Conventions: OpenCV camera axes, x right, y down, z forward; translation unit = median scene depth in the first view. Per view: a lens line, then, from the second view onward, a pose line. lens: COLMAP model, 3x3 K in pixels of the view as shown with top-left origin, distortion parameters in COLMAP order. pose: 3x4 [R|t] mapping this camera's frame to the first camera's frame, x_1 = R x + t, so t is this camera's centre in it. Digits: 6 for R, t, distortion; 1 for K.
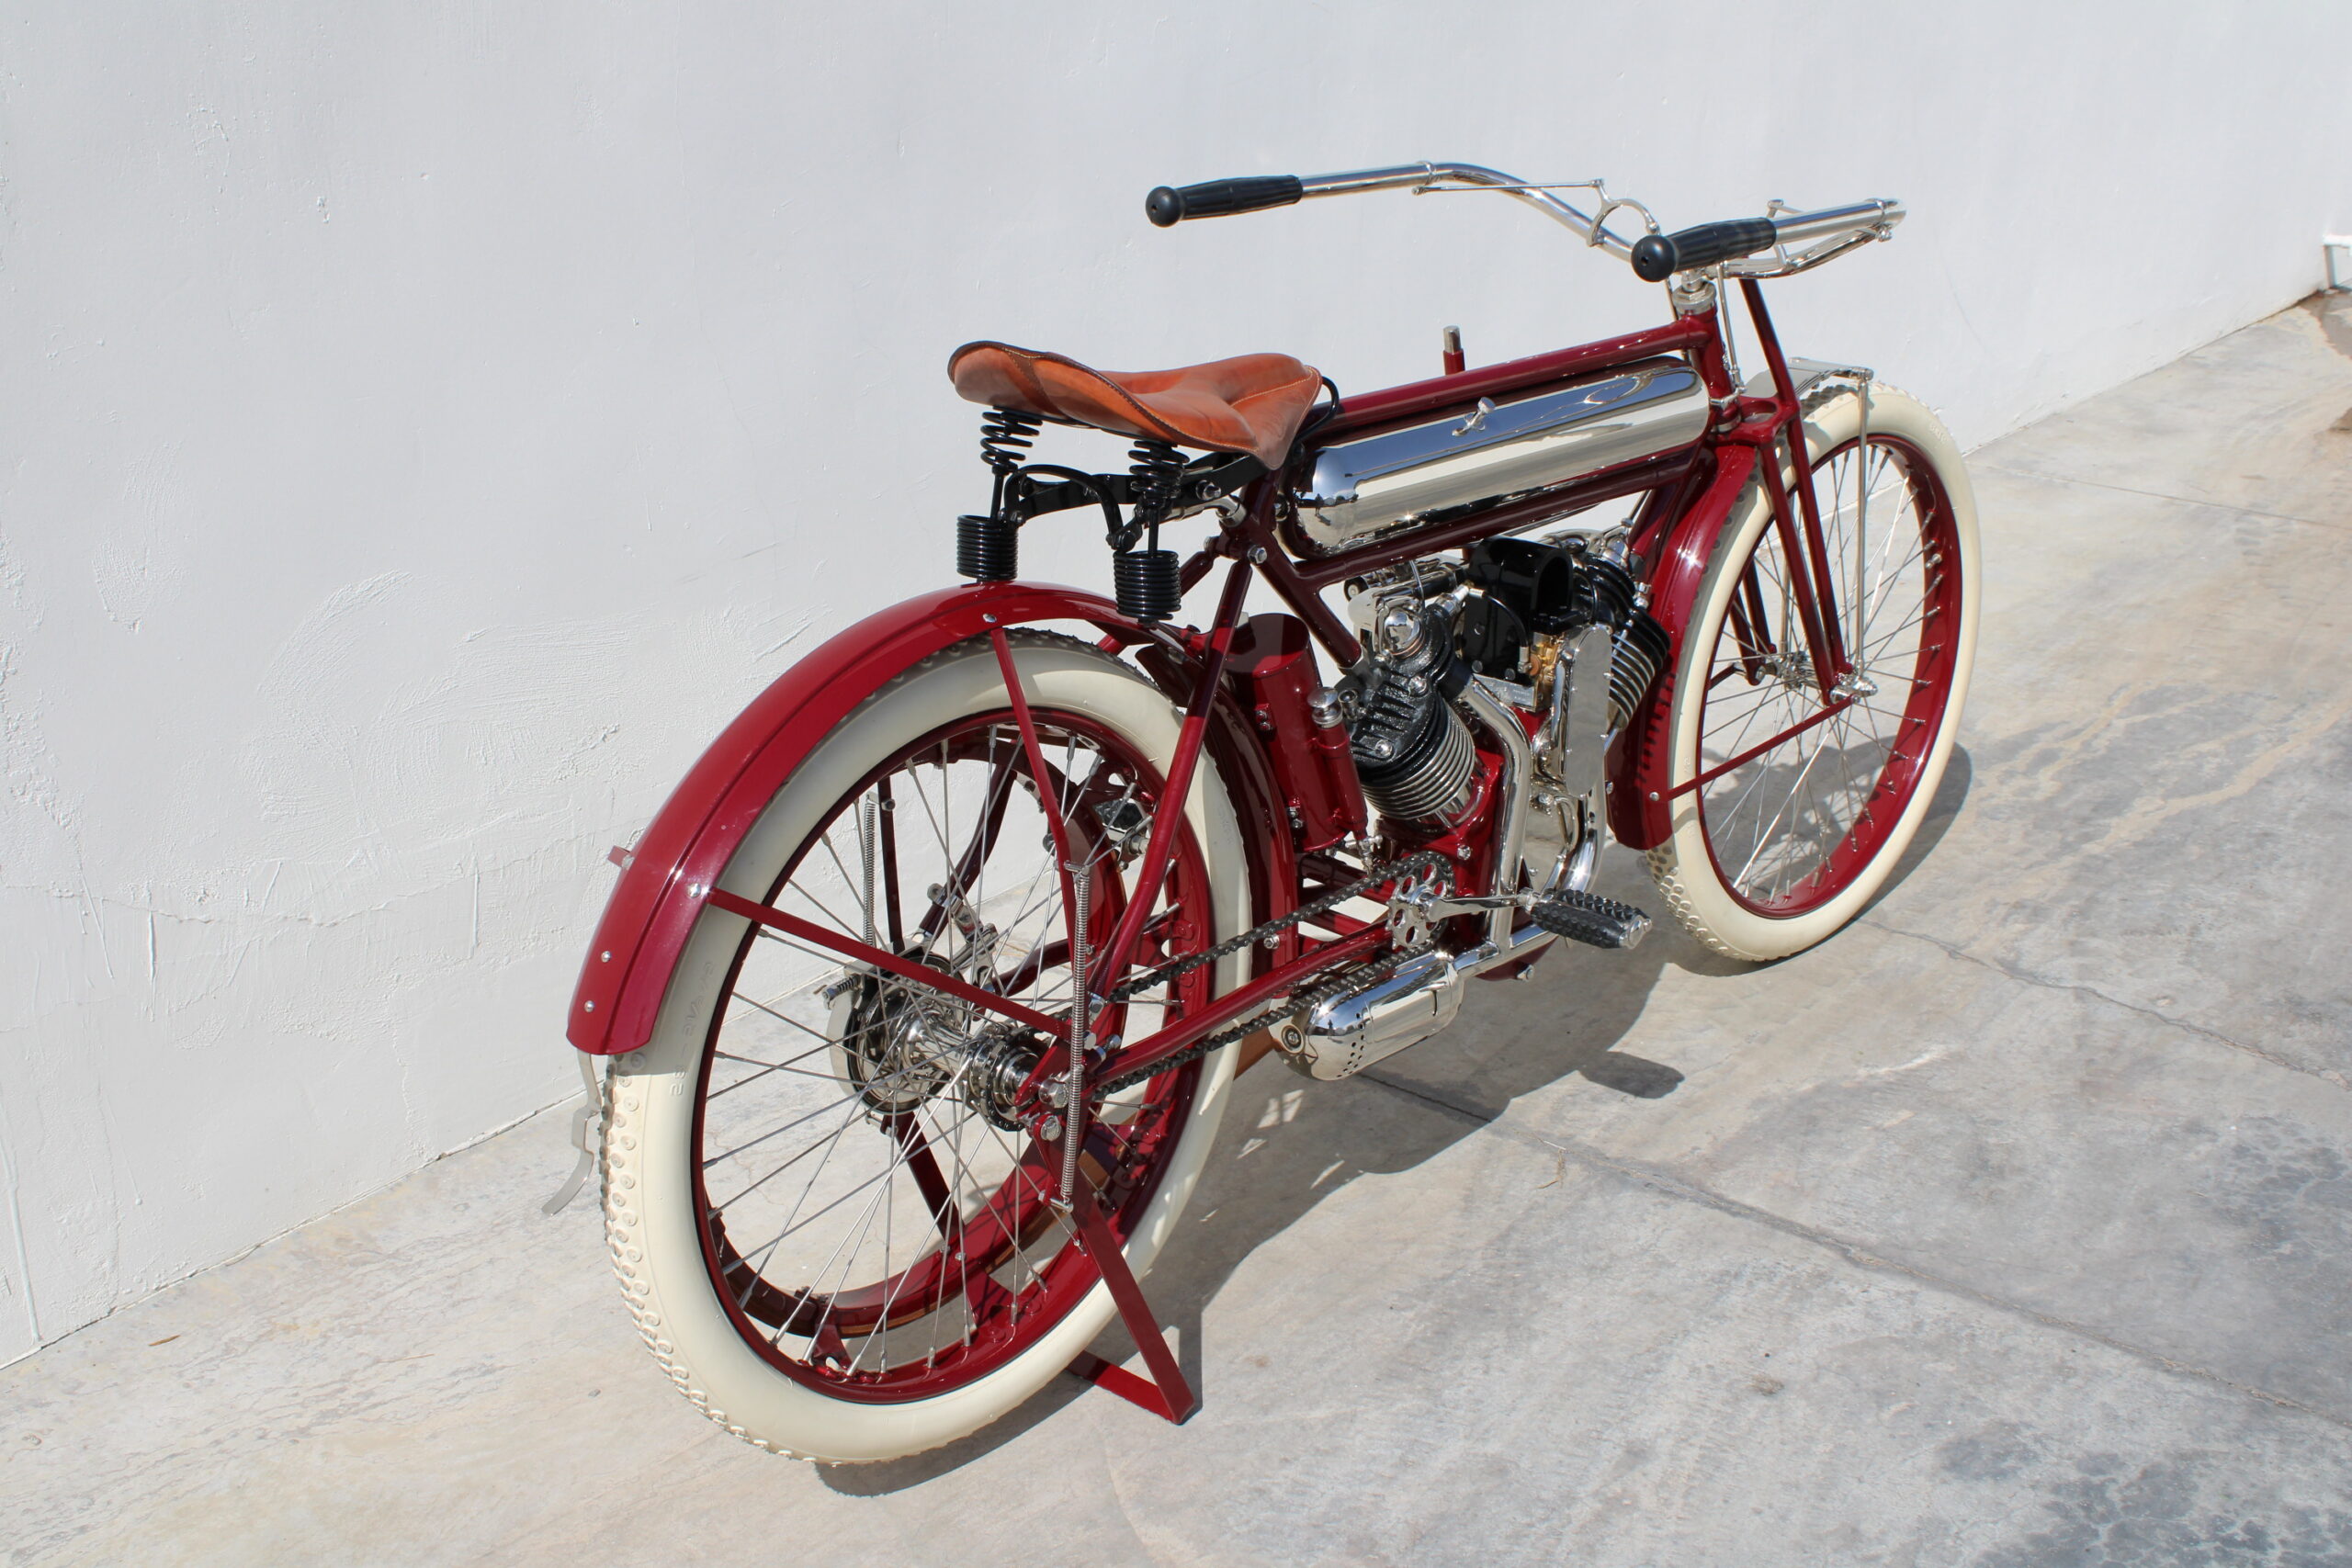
lens RADIAL K [[2598.2, 0, 1164.8], [0, 2598.2, 795.9], [0, 0, 1]] dist [-0.116054, 0.164183]
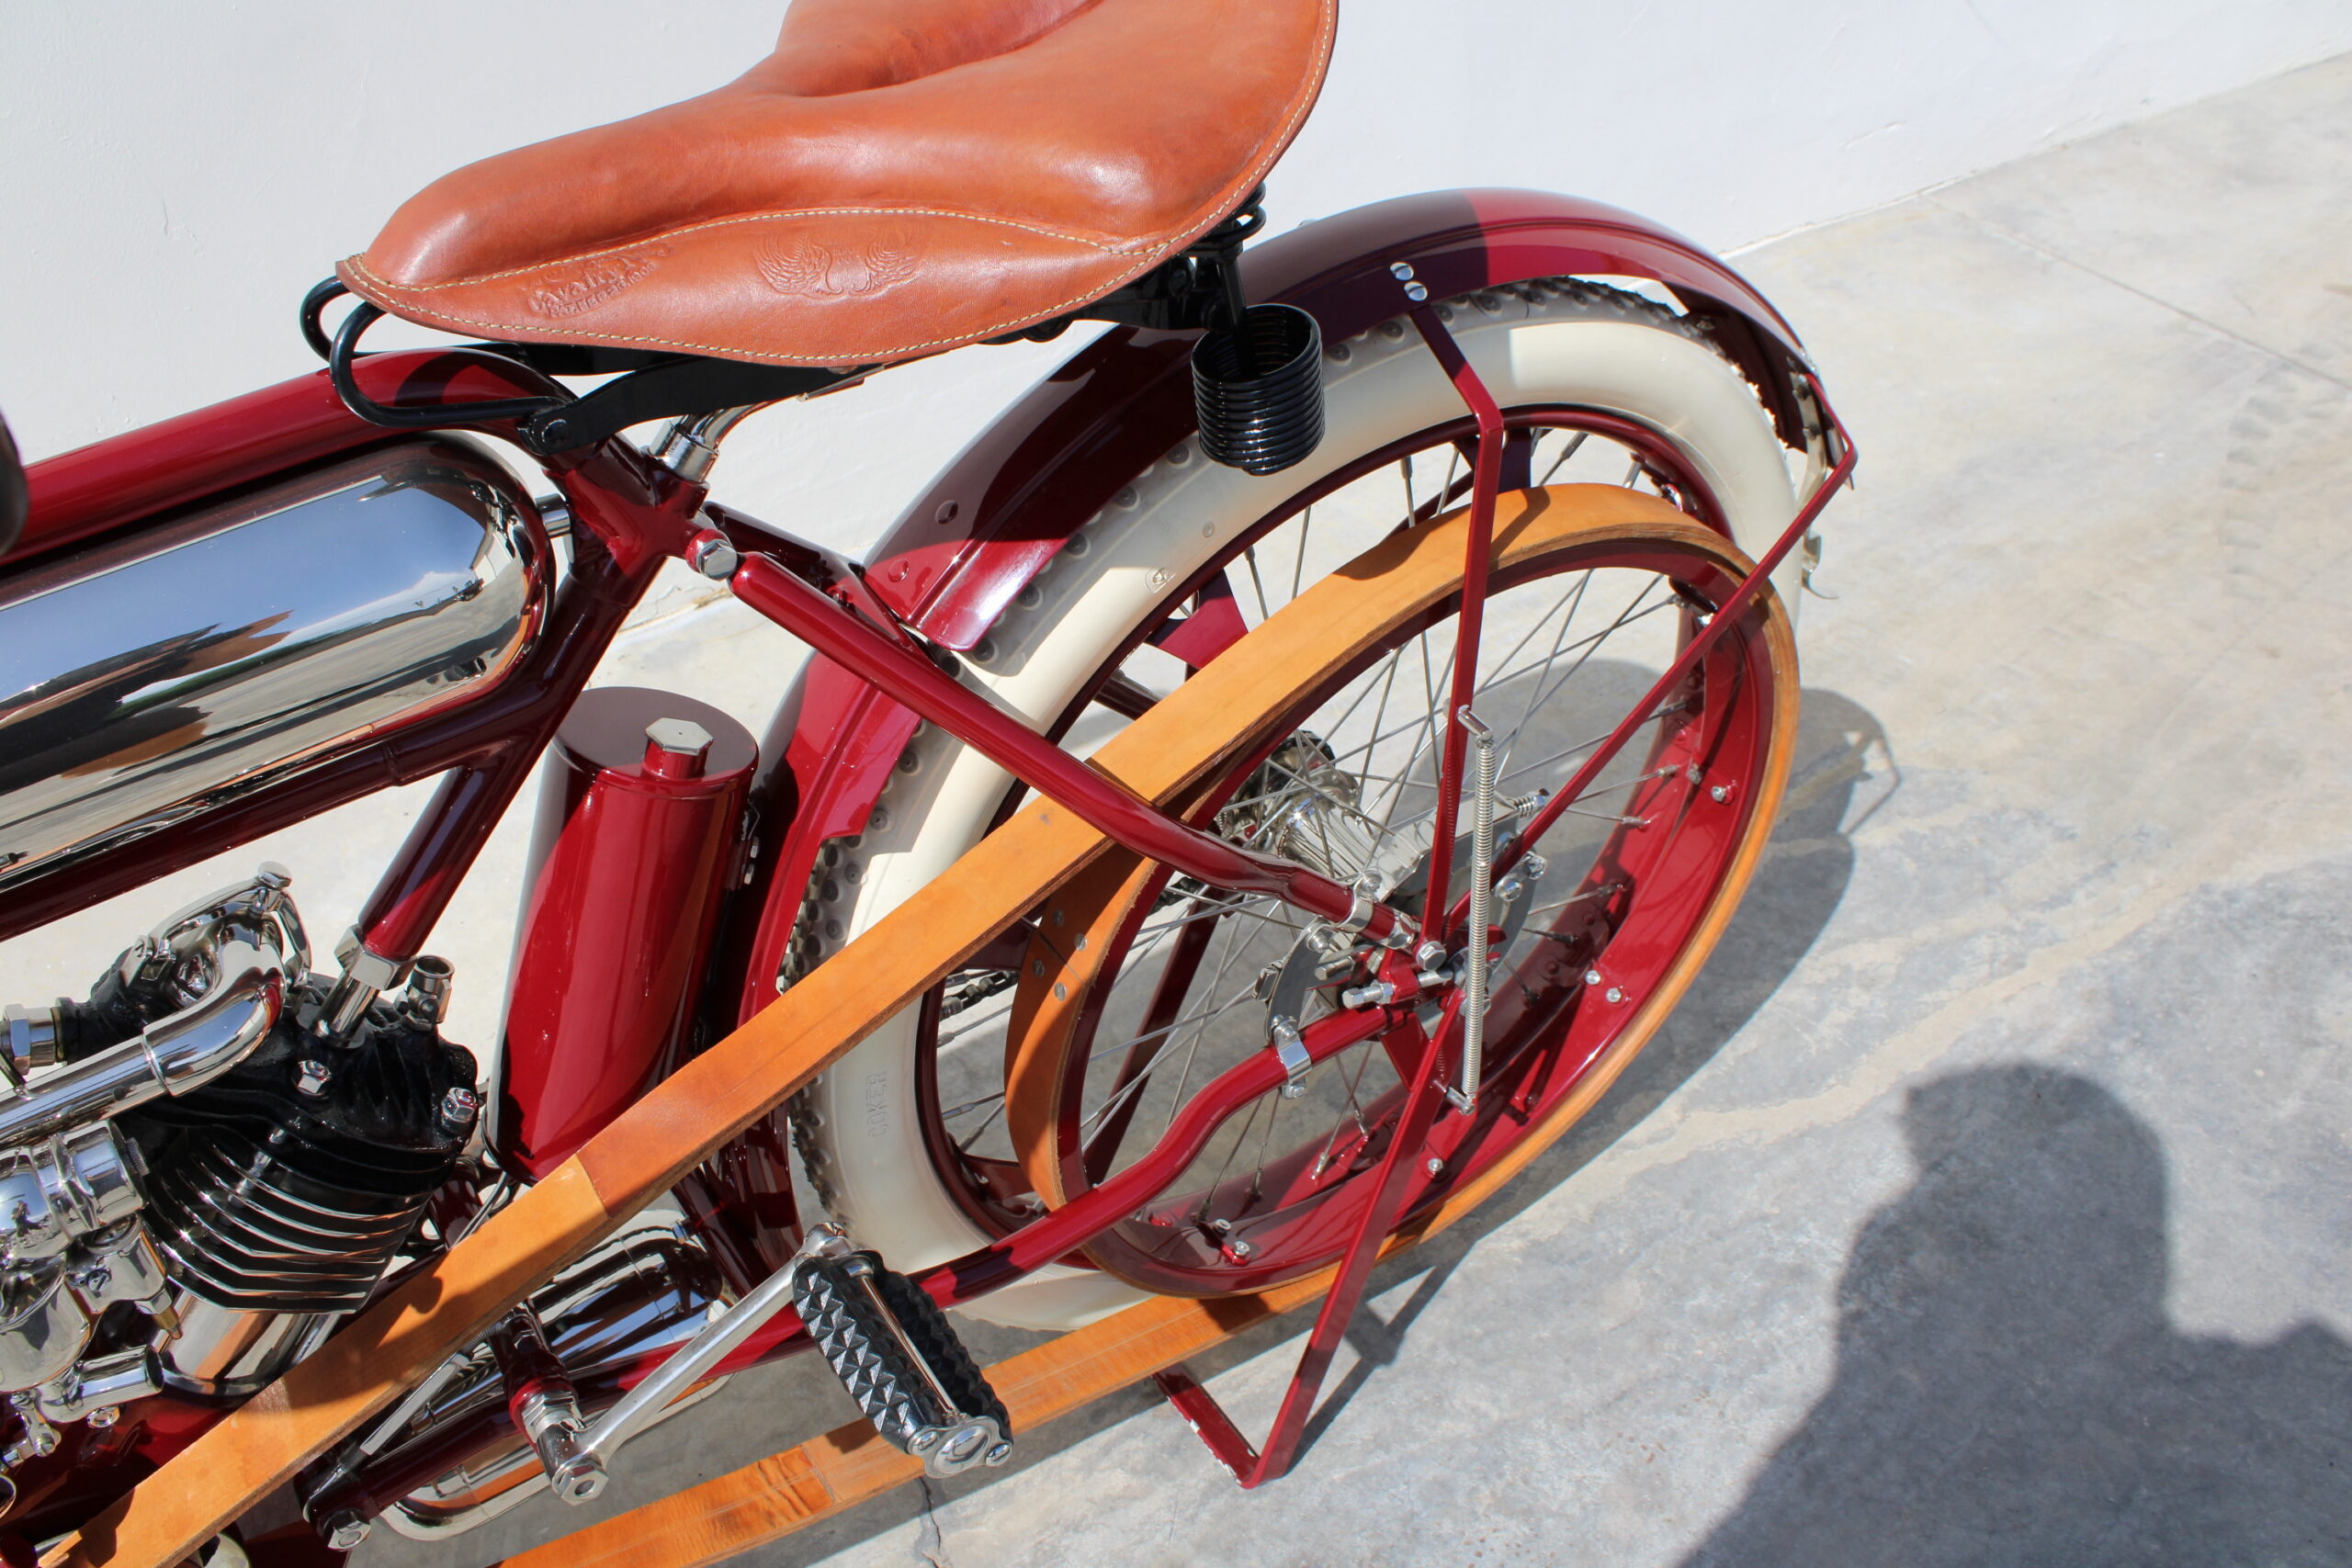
lens RADIAL K [[1961.1, 0, 1154.0], [0, 1961.1, 787.7], [0, 0, 1]] dist [-0.175240, 0.153707]
pose [[0.964161, 0.181059, -0.193935, 0.477414], [-0.110152, 0.938152, 0.328235, -0.255708], [0.241371, -0.295109, 0.924473, 0.838168]]
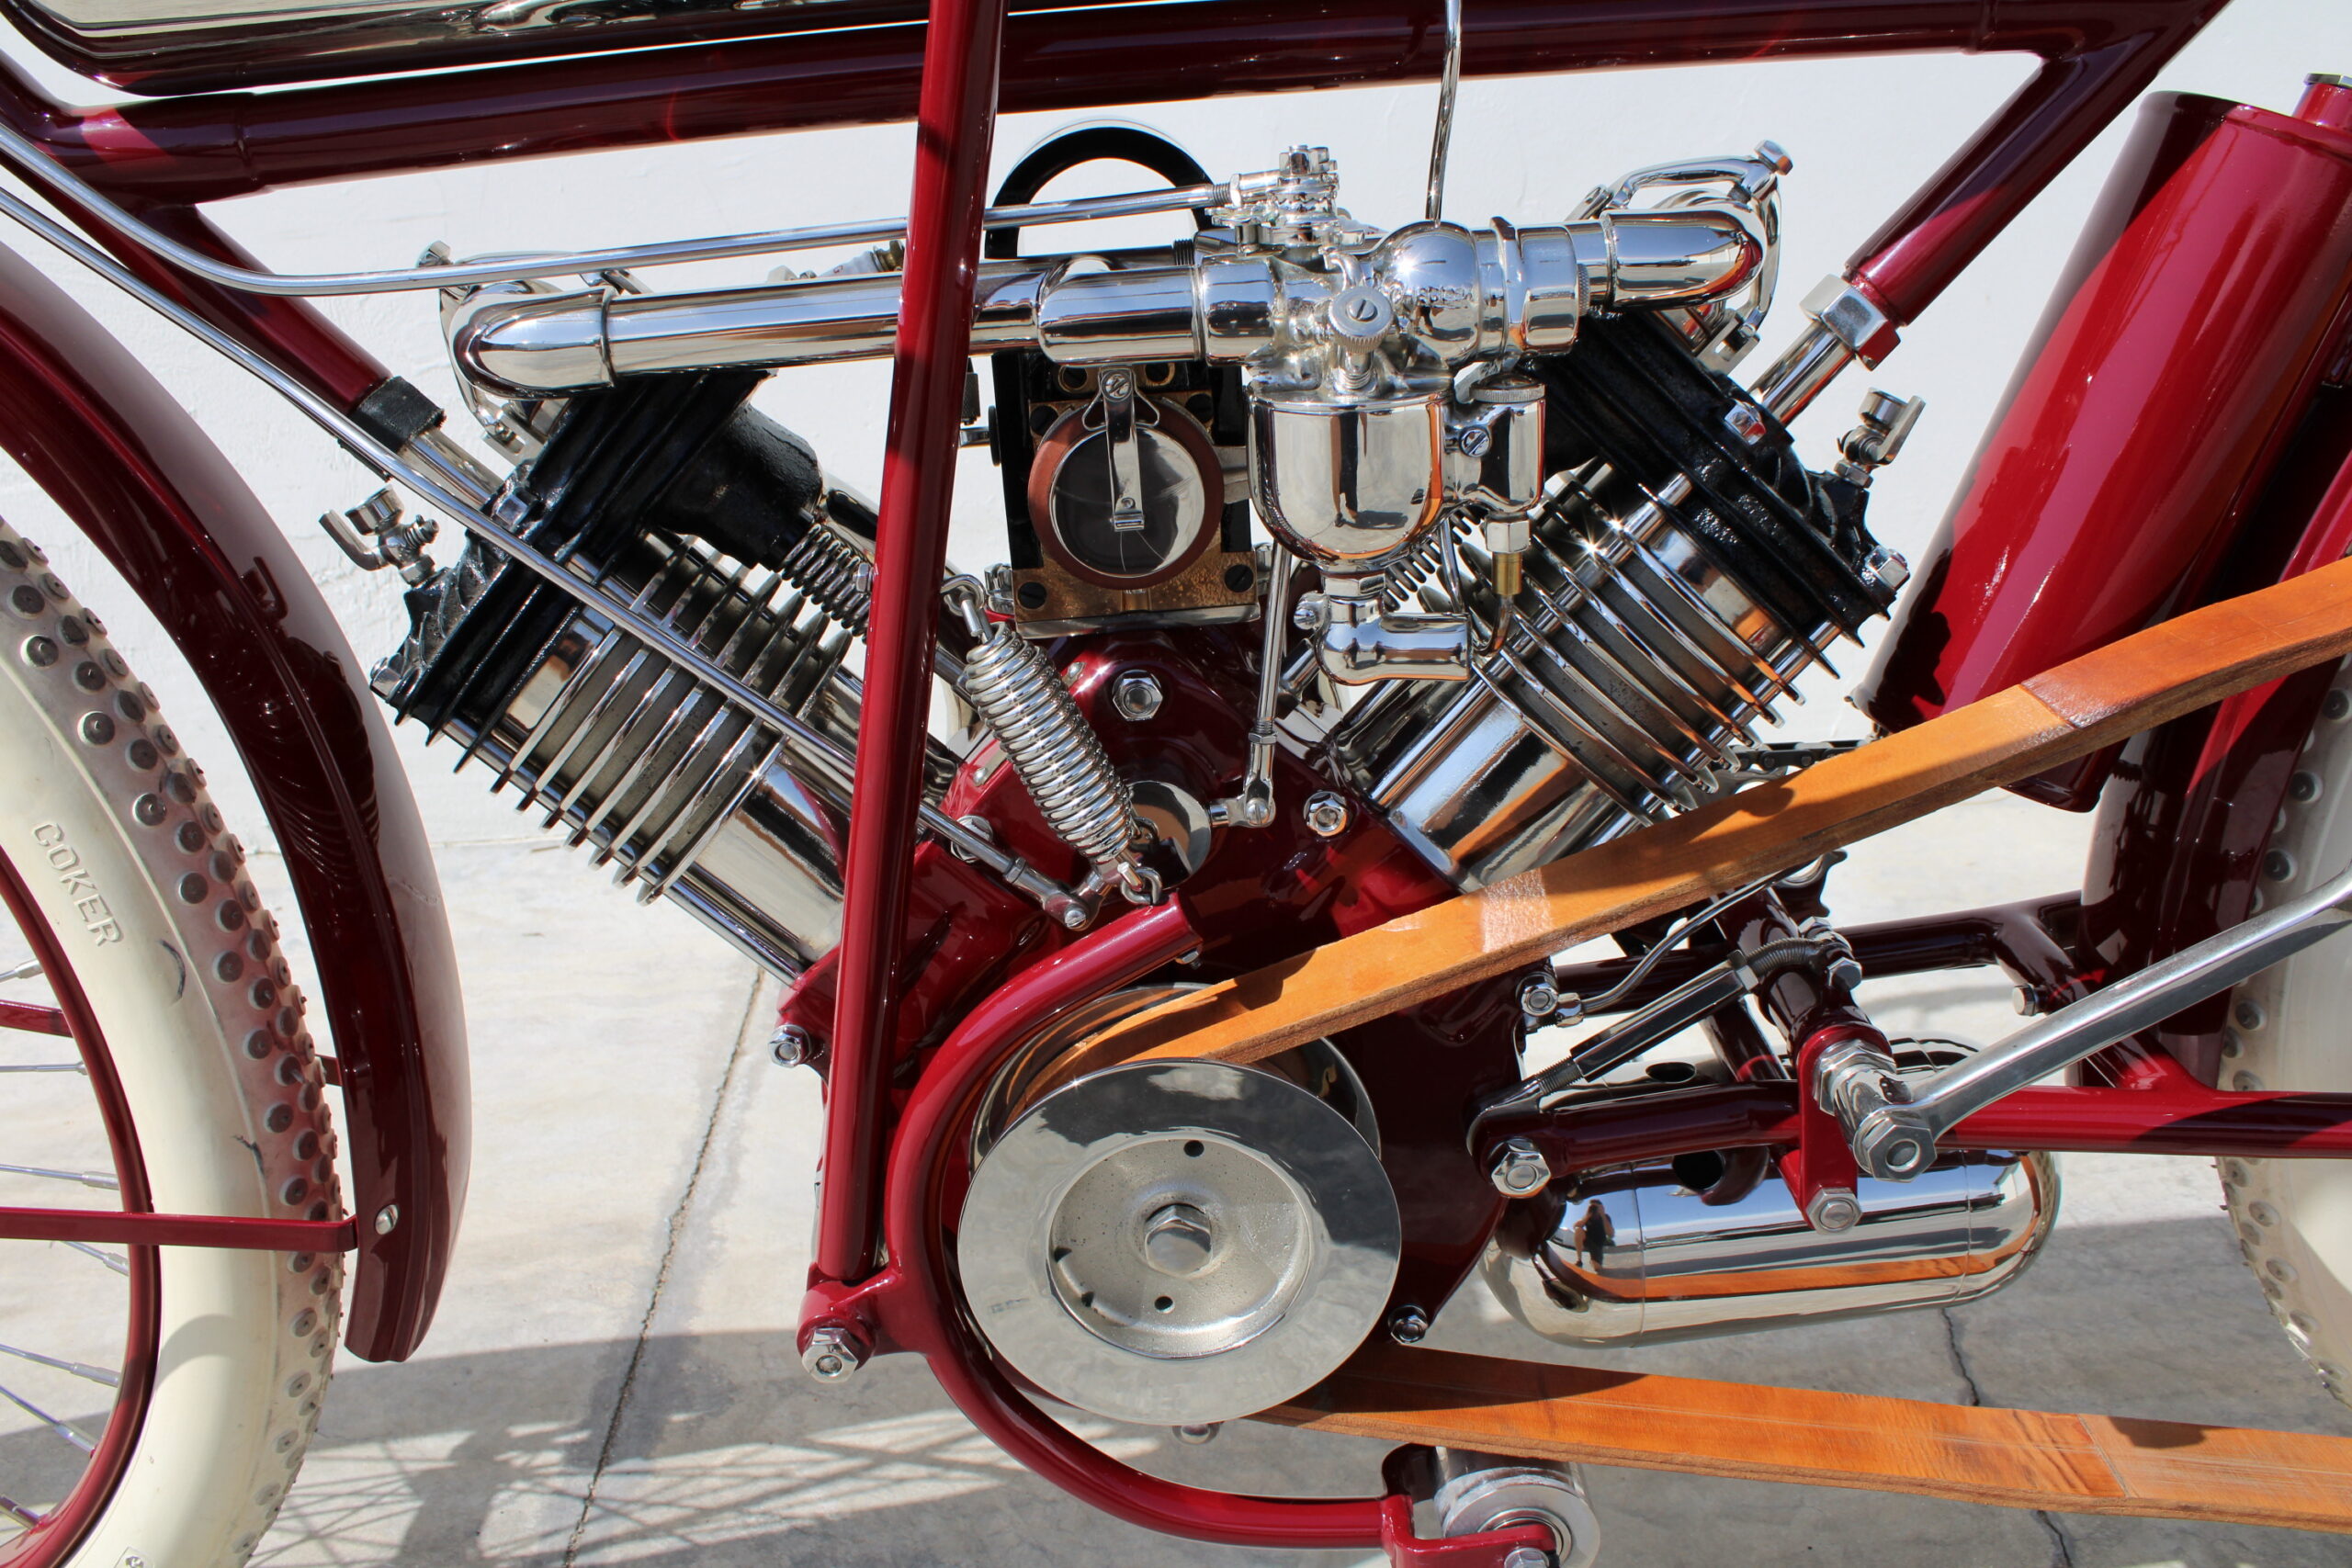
lens RADIAL K [[1961.1, 0, 1154.0], [0, 1961.1, 787.7], [0, 0, 1]] dist [-0.175240, 0.153707]
pose [[0.670749, 0.281727, -0.686095, 0.423860], [-0.249255, 0.956871, 0.149234, -0.080154], [0.698547, 0.070914, 0.712042, 0.860224]]
